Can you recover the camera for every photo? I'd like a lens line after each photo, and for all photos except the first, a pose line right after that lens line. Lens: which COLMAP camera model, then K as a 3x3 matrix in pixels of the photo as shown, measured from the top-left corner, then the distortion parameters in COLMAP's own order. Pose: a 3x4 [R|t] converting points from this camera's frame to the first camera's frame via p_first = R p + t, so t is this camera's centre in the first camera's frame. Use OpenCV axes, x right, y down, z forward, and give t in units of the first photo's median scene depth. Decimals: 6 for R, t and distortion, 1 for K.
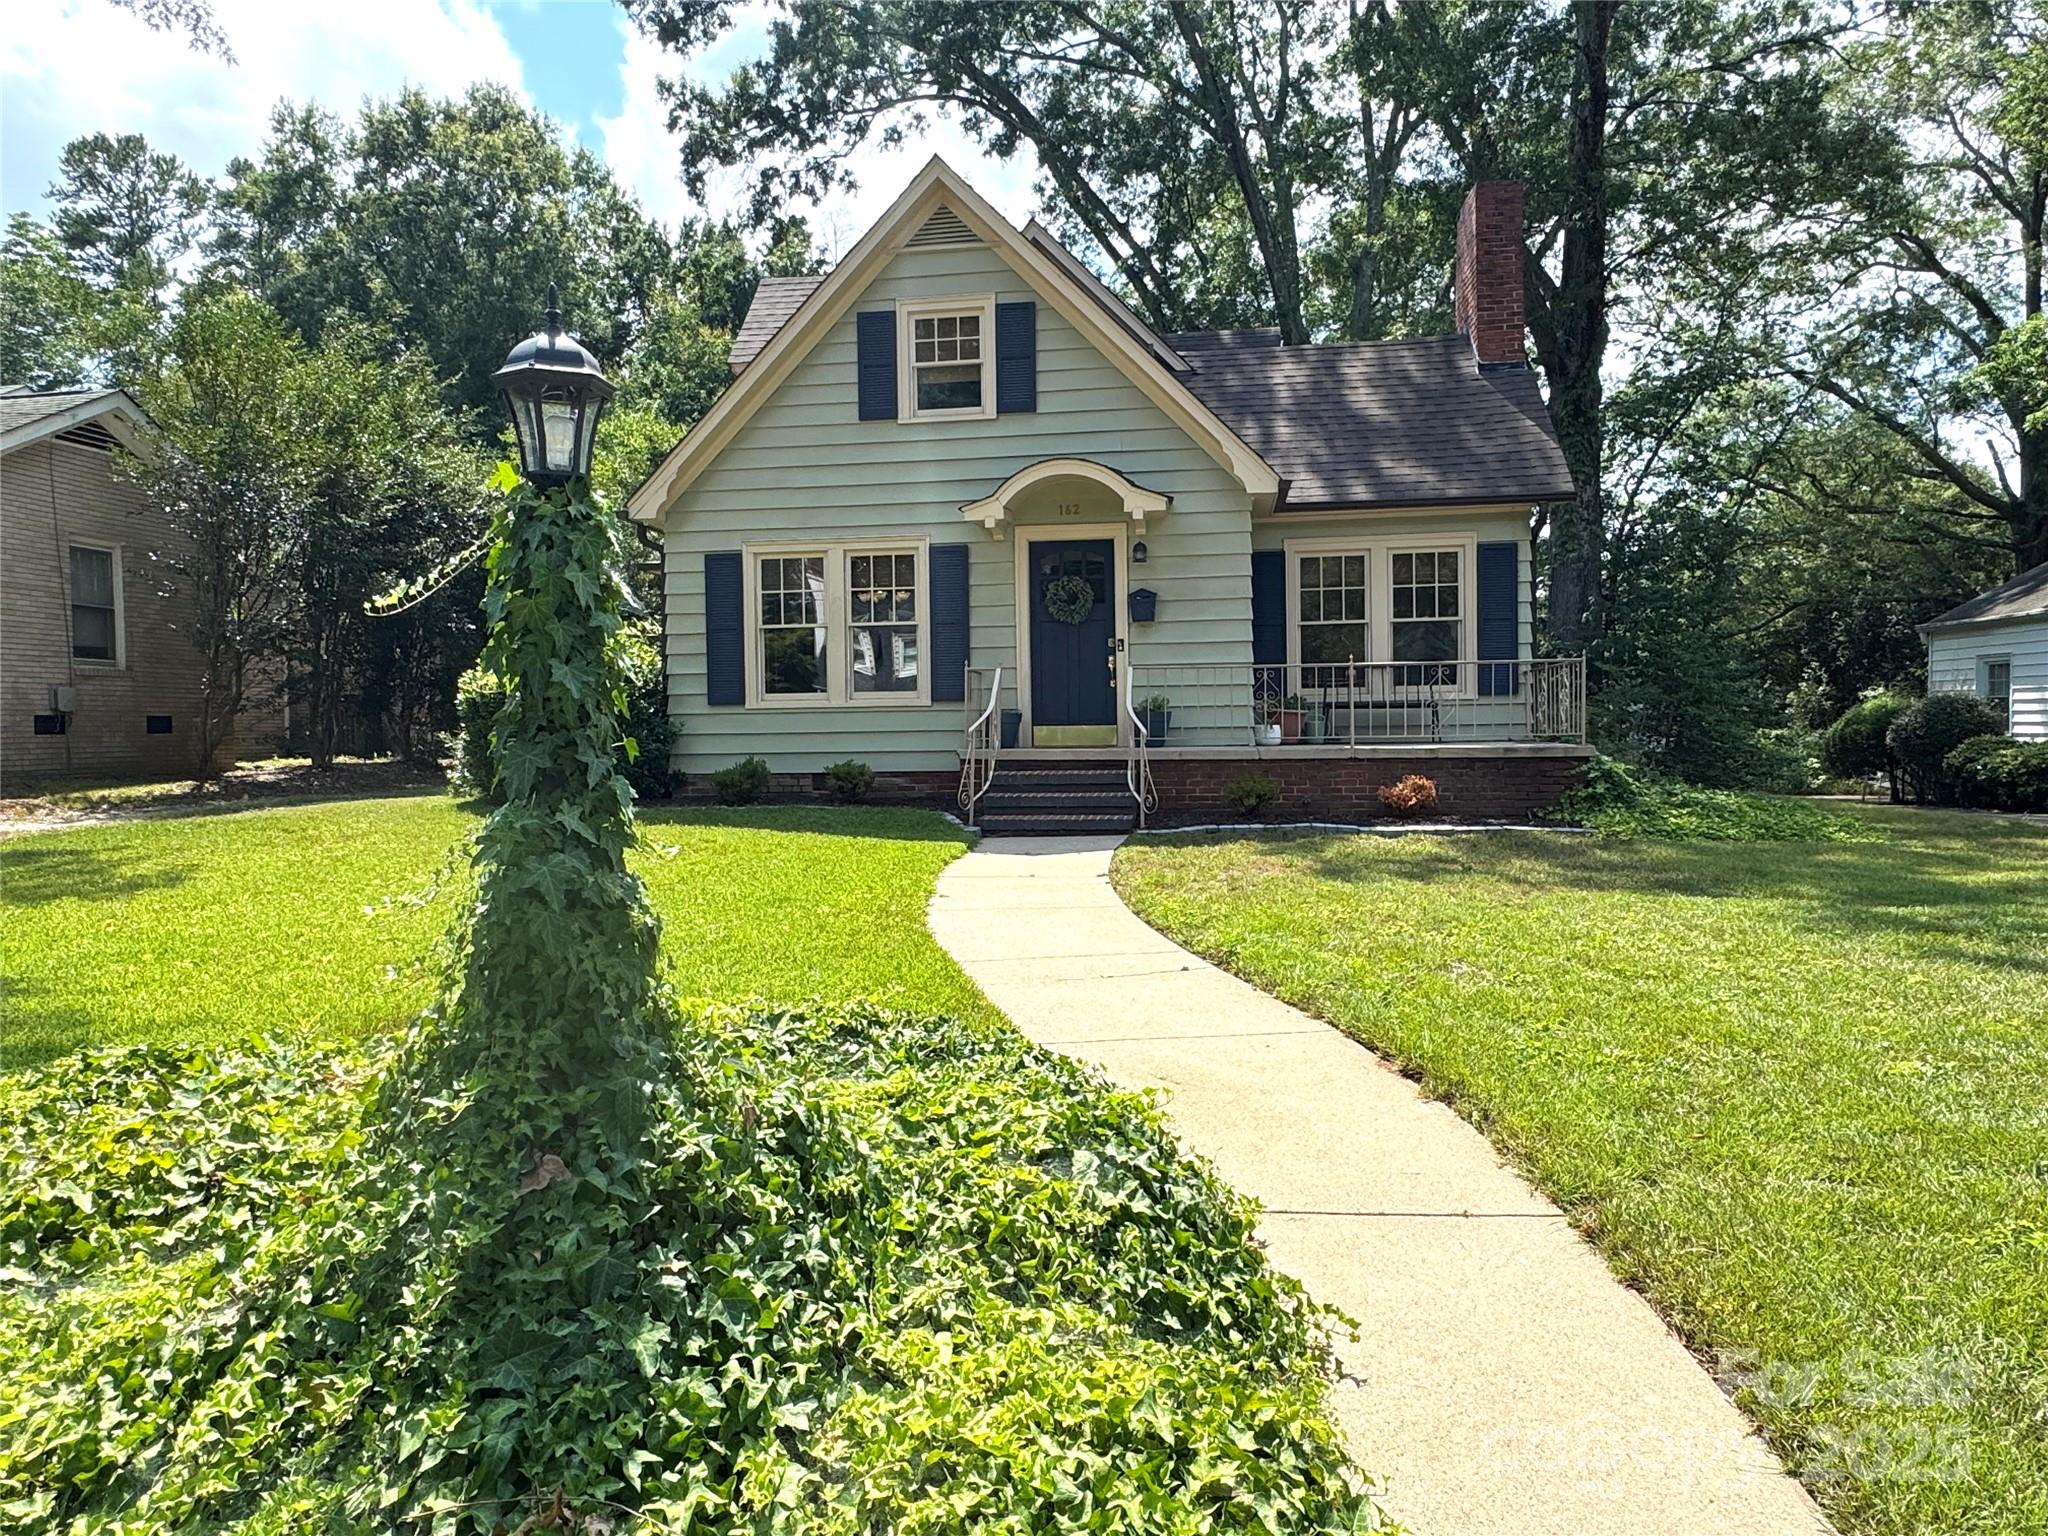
lens RADIAL K [[1301.8, 0, 1012.9], [0, 1301.8, 761.5], [0, 0, 1]] dist [-0.010069, 0.007574]
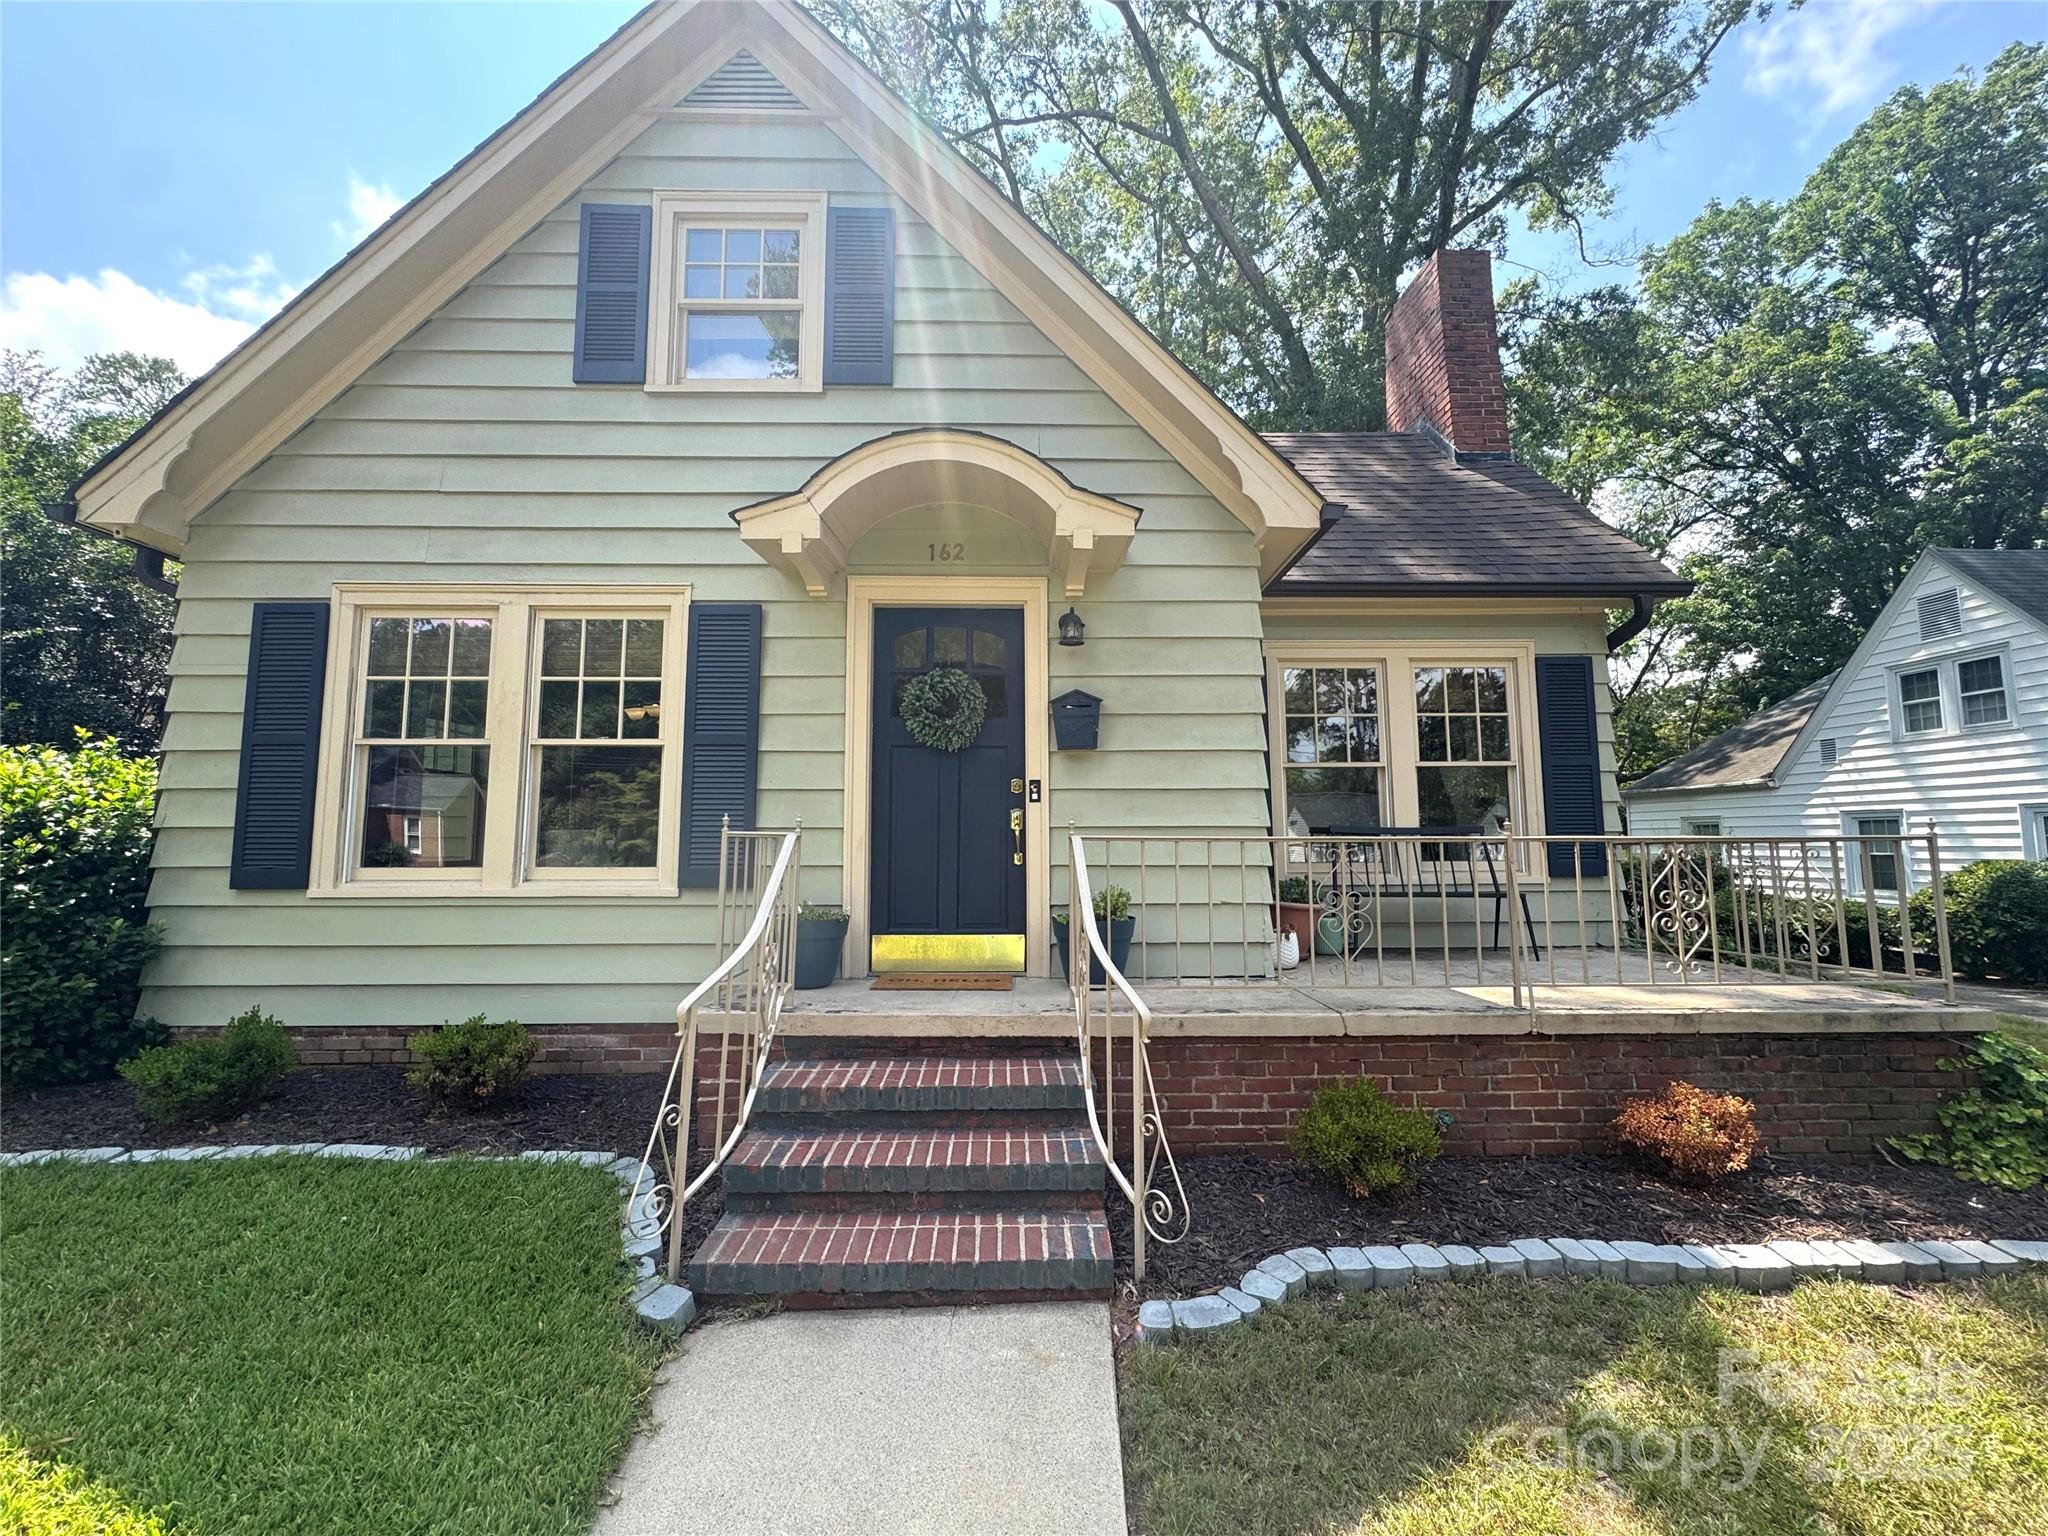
lens RADIAL K [[826.0, 0, 1026.3], [0, 826.0, 765.7], [0, 0, 1]] dist [0.000185, 0.000822]
pose [[0.985617, 0.027808, 0.166692, 0.019074], [-0.007040, 0.992269, -0.123906, -0.053860], [-0.168849, 0.120950, 0.978193, 0.625401]]
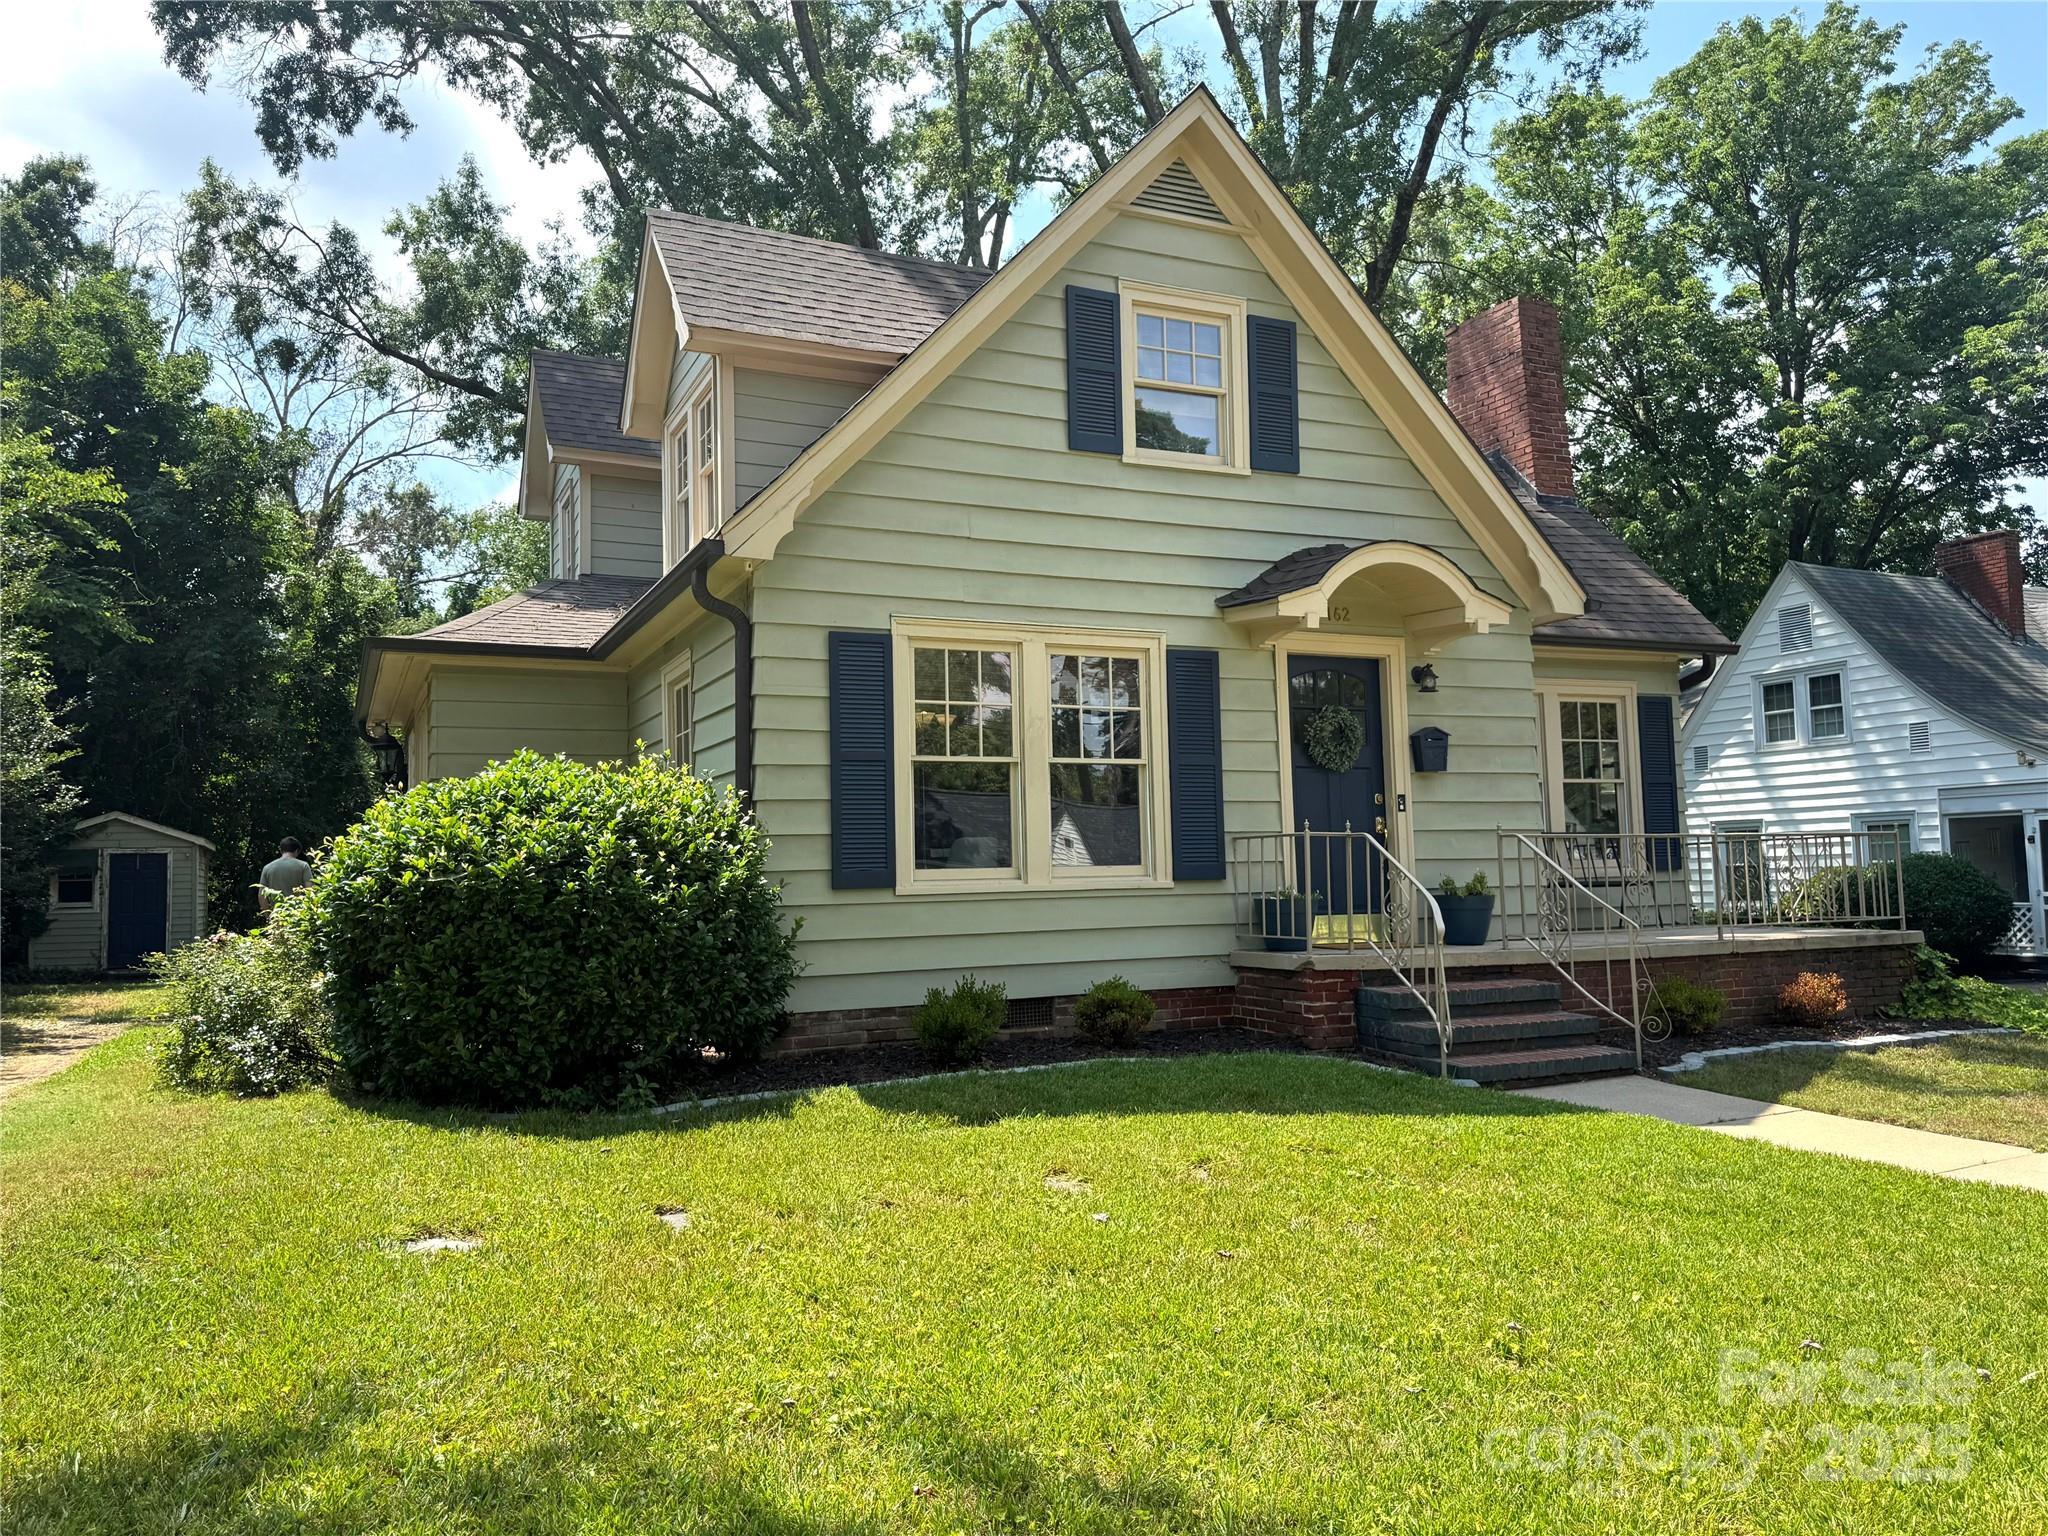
lens RADIAL K [[1464.1, 0, 1025.9], [0, 1464.1, 777.6], [0, 0, 1]] dist [0.042097, -0.040723]
pose [[0.837823, 0.032774, 0.544958, -0.518415], [0.026619, 0.994557, -0.100737, -0.025551], [-0.545293, 0.098906, 0.832390, 0.412697]]
